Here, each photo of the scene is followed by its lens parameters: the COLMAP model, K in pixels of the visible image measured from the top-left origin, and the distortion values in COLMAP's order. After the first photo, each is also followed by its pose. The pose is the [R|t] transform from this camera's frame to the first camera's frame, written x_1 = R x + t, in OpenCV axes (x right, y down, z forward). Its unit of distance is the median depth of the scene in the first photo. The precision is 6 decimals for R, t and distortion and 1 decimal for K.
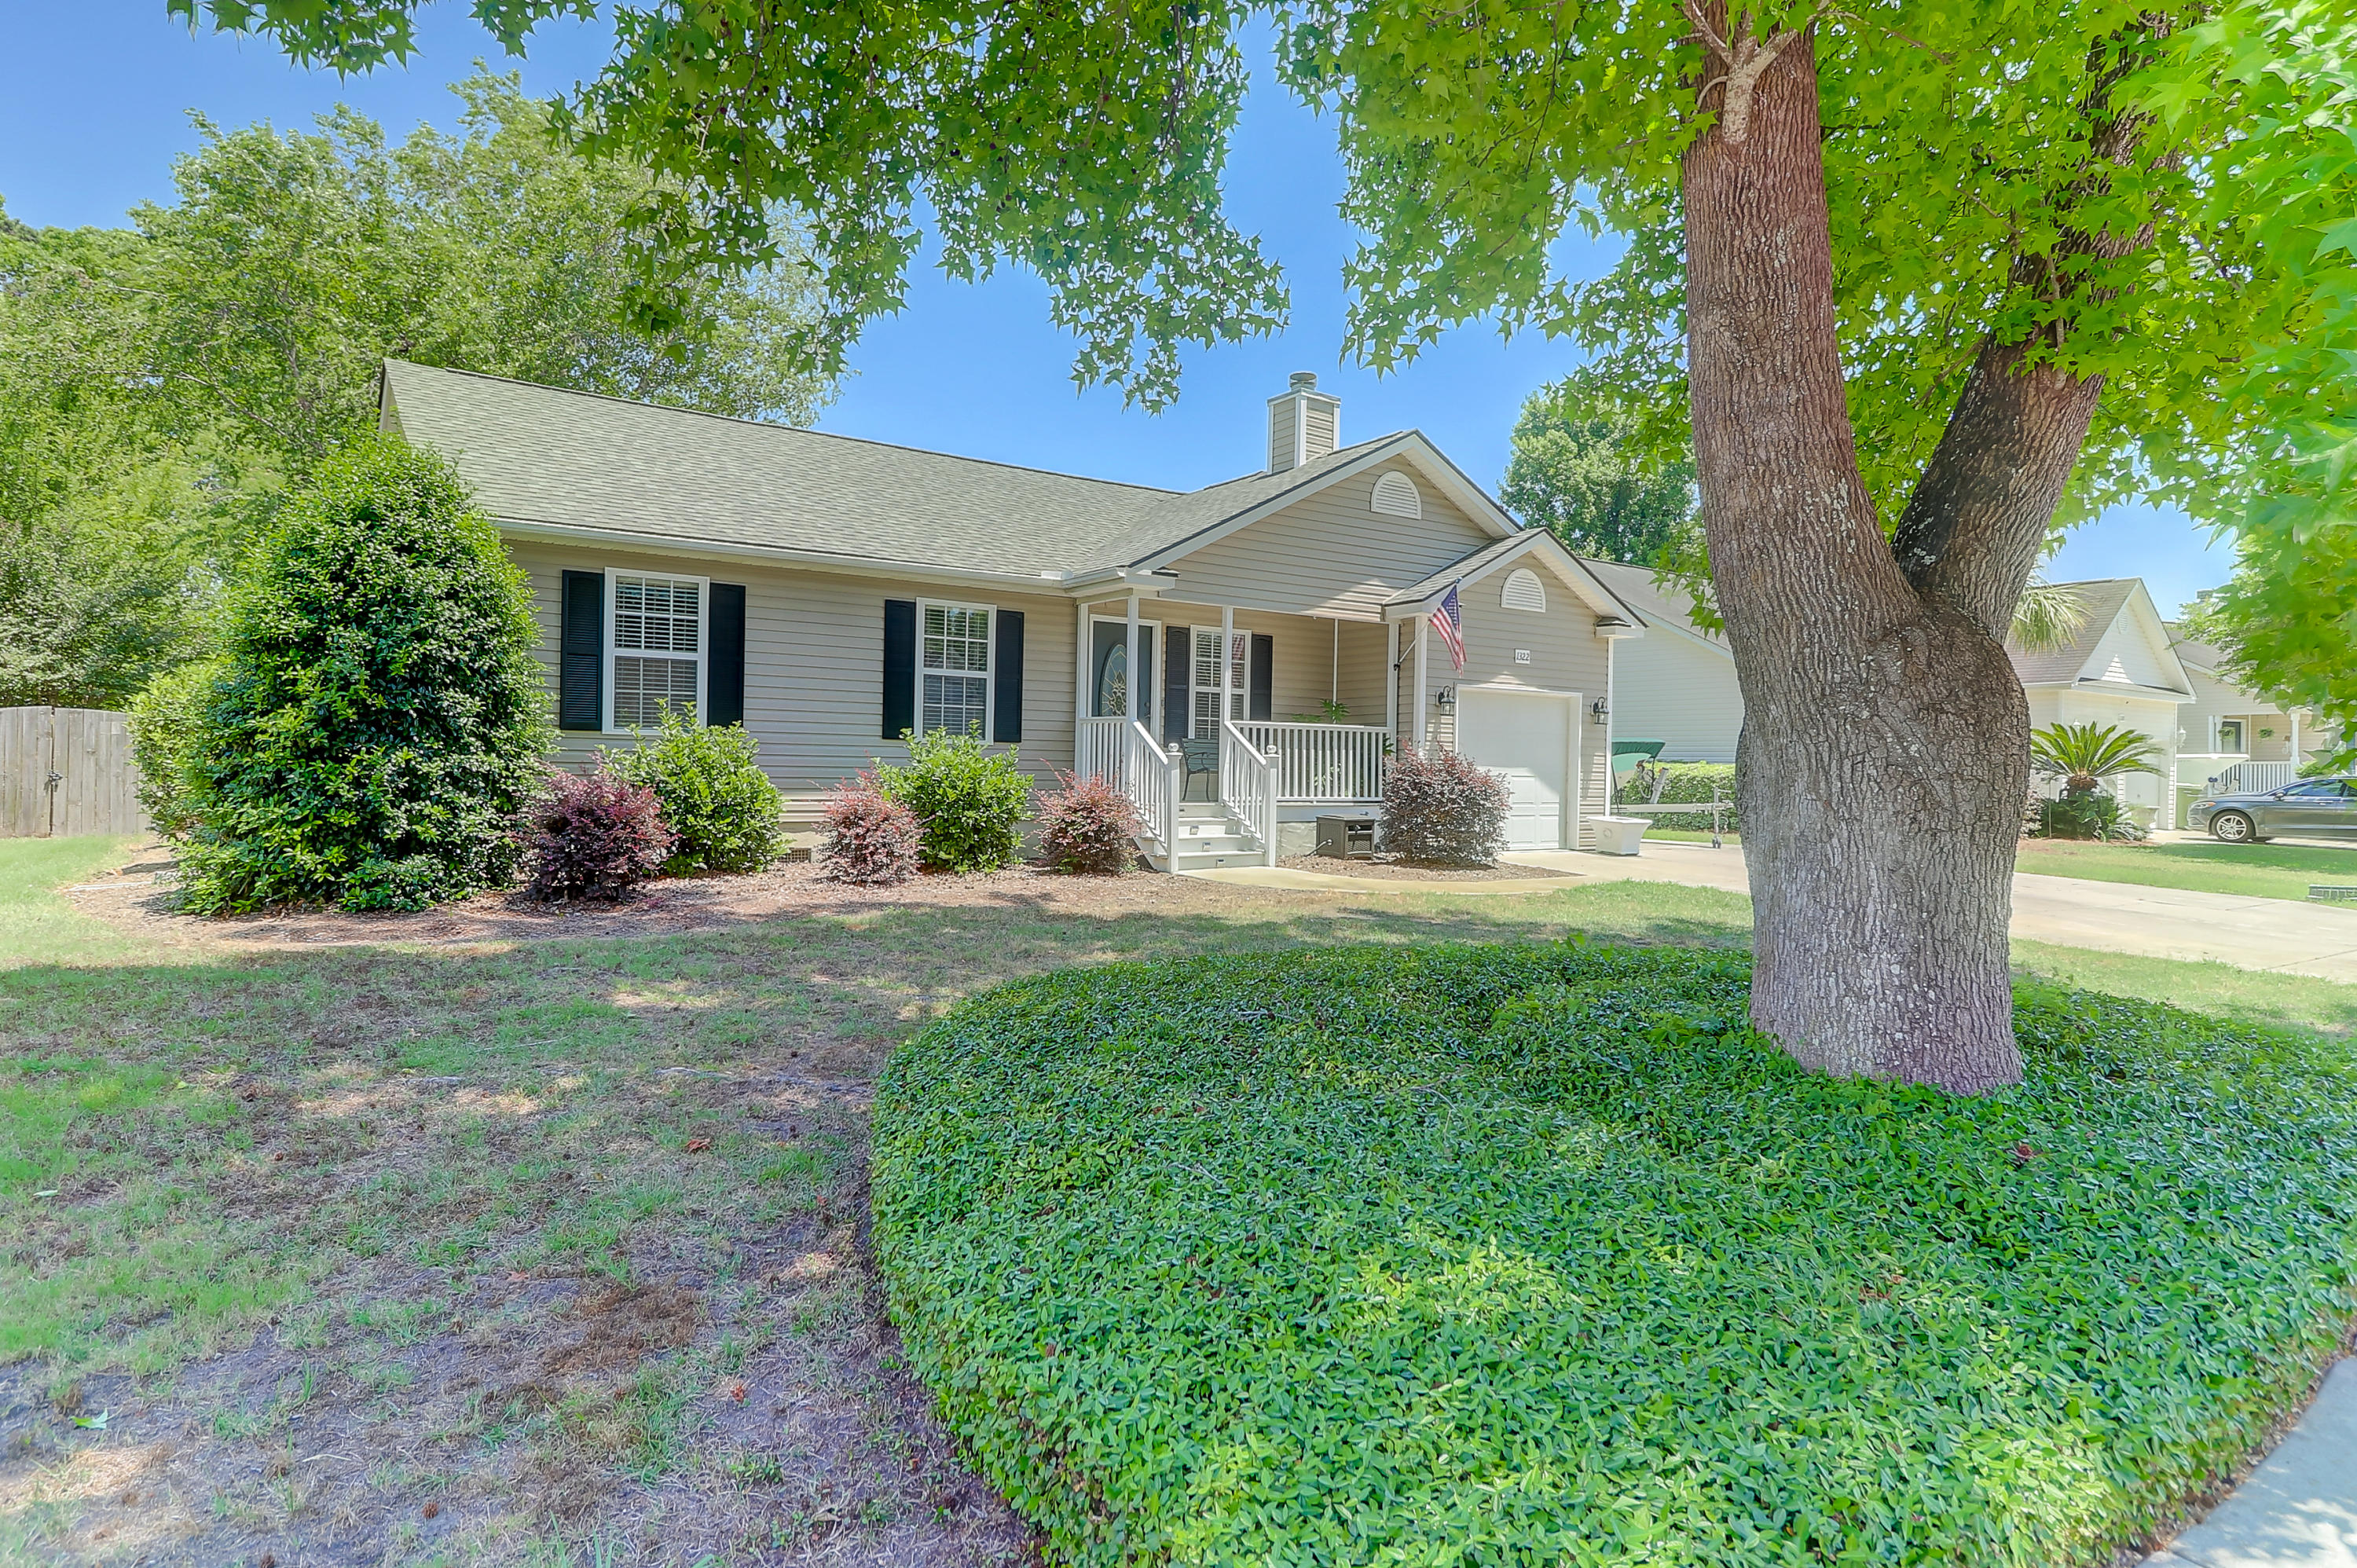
lens RADIAL K [[1333.0, 0, 1179.9], [0, 1333.0, 785.5], [0, 0, 1]] dist [0.011992, -0.002254]
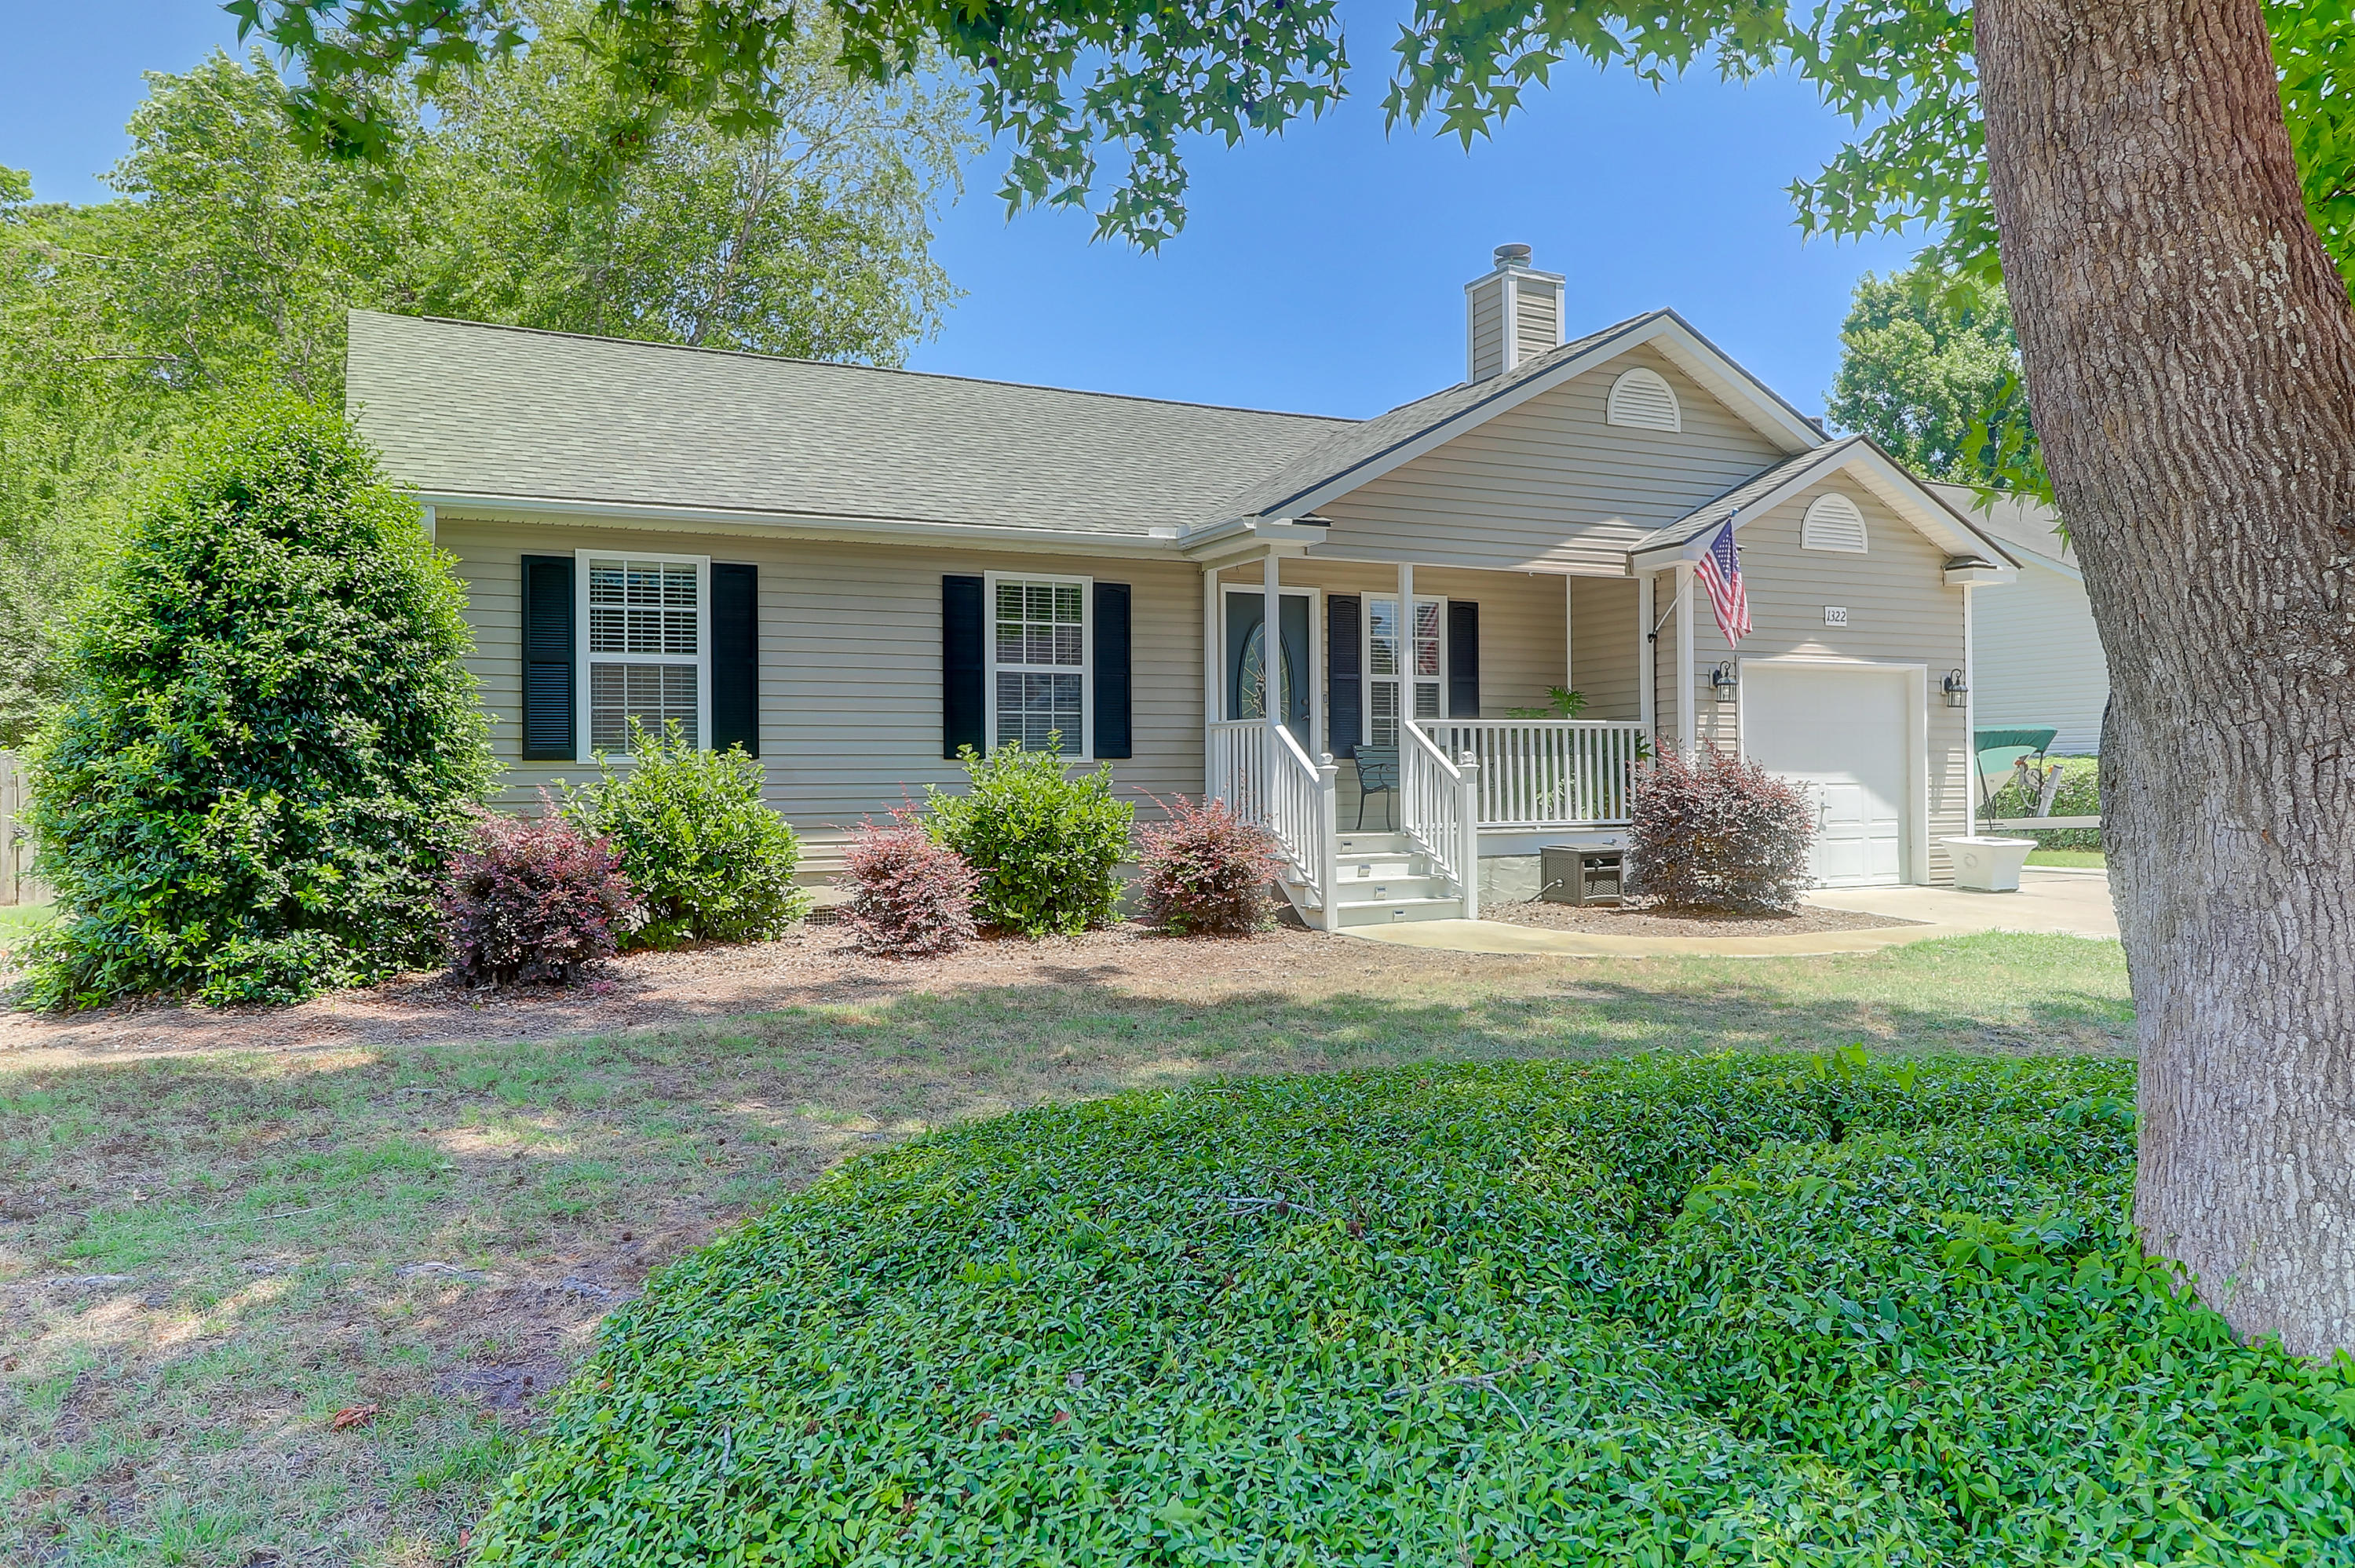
lens RADIAL K [[1675.4, 0, 1175.4], [0, 1675.4, 785.6], [0, 0, 1]] dist [-0.003462, 0.005504]
pose [[0.989068, -0.027815, -0.144815, 0.063629], [0.025901, 0.999551, -0.015087, -0.003357], [0.145170, 0.011172, 0.989344, 0.115989]]
